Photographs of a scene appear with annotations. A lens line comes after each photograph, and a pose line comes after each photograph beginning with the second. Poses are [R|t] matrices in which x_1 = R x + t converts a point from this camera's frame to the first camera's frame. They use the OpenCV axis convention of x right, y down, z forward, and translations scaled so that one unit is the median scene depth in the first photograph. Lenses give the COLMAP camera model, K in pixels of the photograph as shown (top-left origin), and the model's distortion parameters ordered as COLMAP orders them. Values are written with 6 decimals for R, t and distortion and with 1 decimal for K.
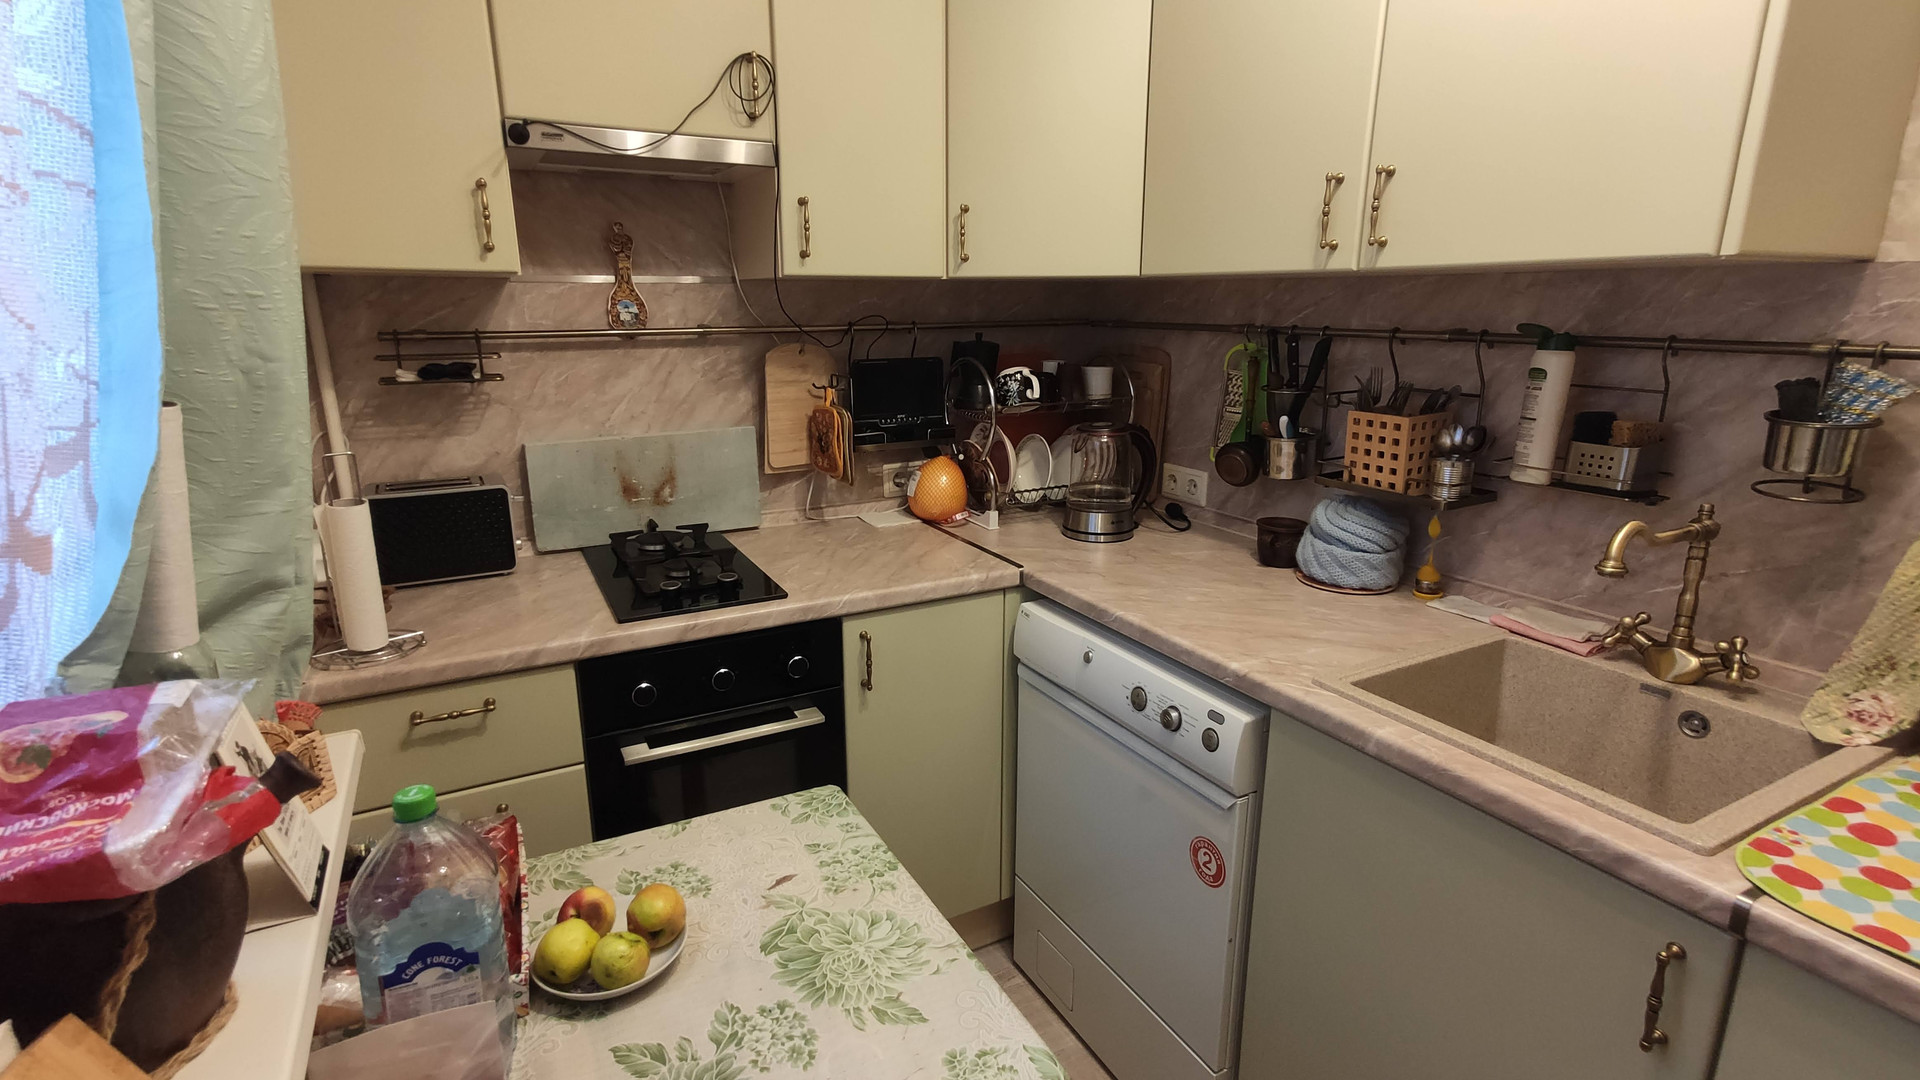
lens RADIAL K [[920.6, 0, 955.8], [0, 920.6, 529.1], [0, 0, 1]] dist [0.010740, 0.001546]
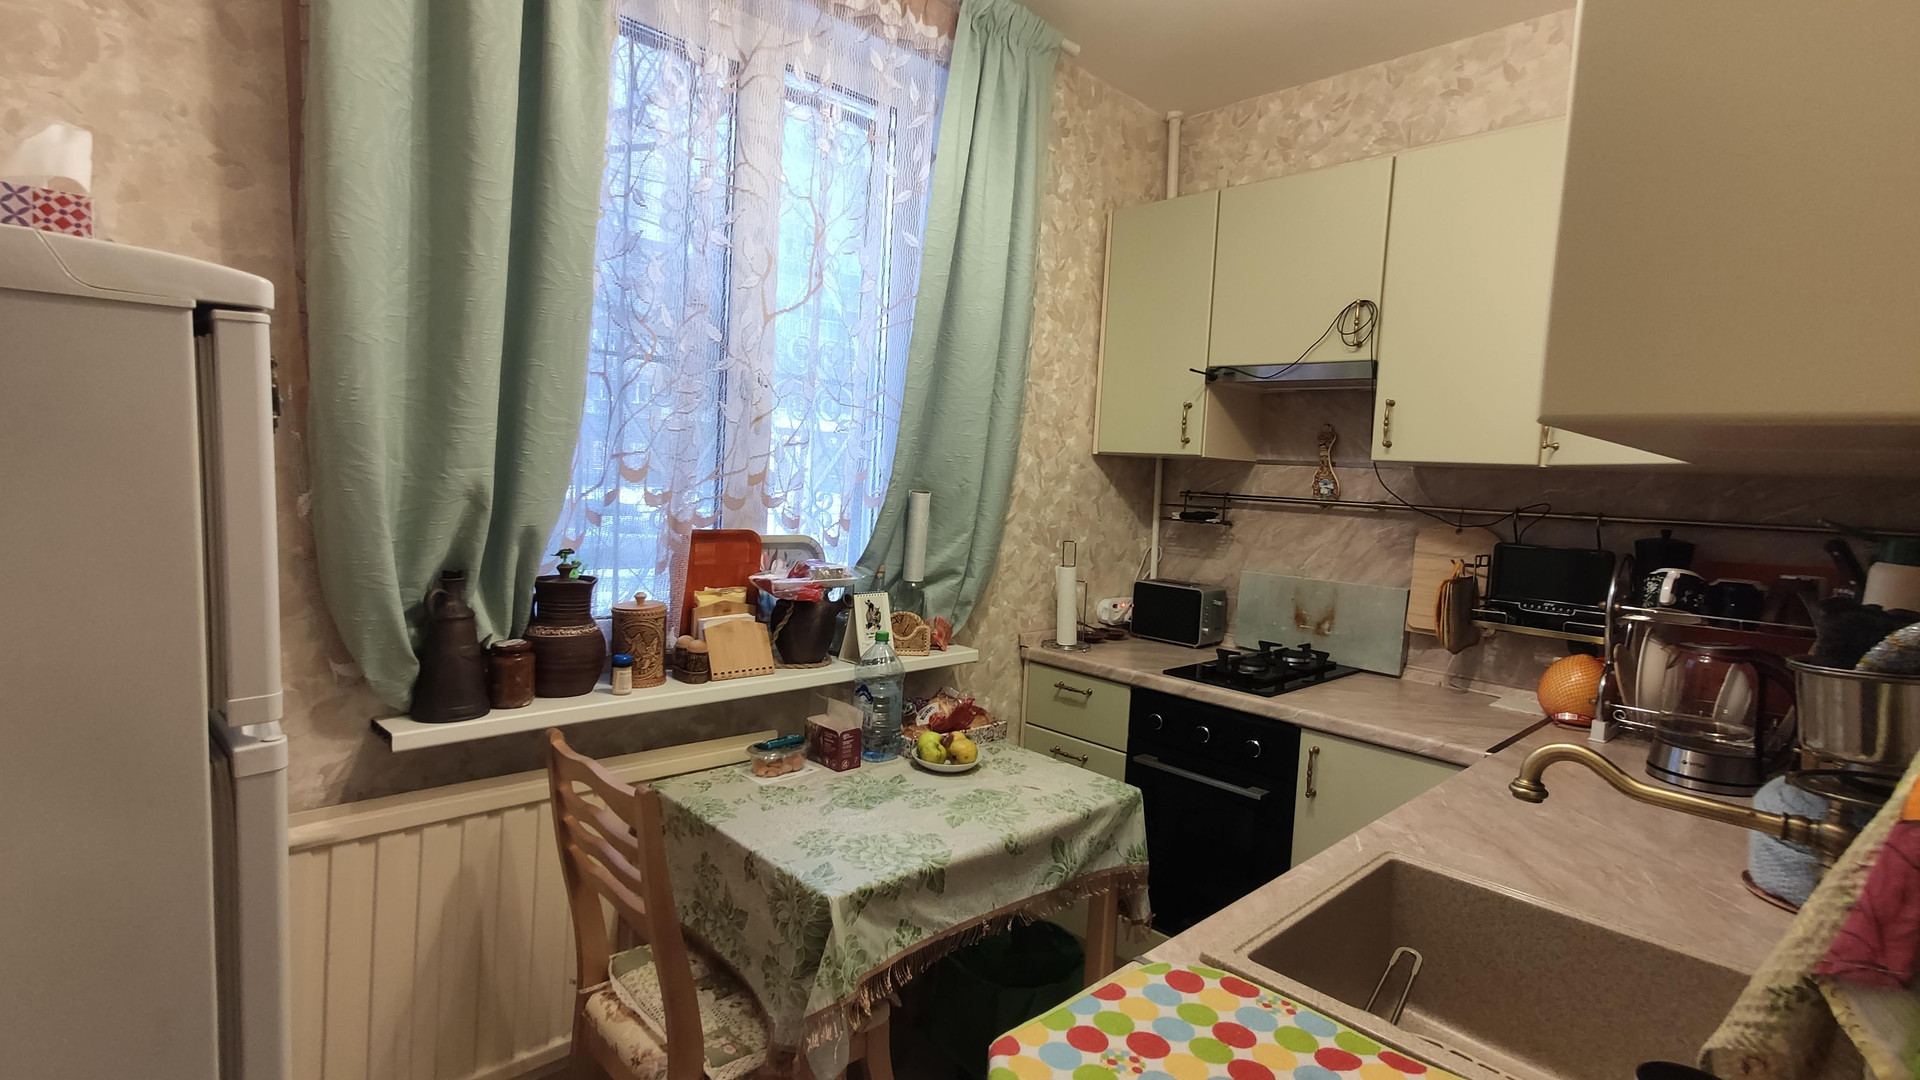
lens RADIAL K [[920.6, 0, 971.6], [0, 920.6, 543.9], [0, 0, 1]] dist [0.010740, 0.001546]
pose [[0.293127, 0.092892, -0.951550, 0.818562], [-0.284214, 0.958742, 0.006041, -0.019619], [0.912852, 0.268673, 0.307435, 0.146547]]
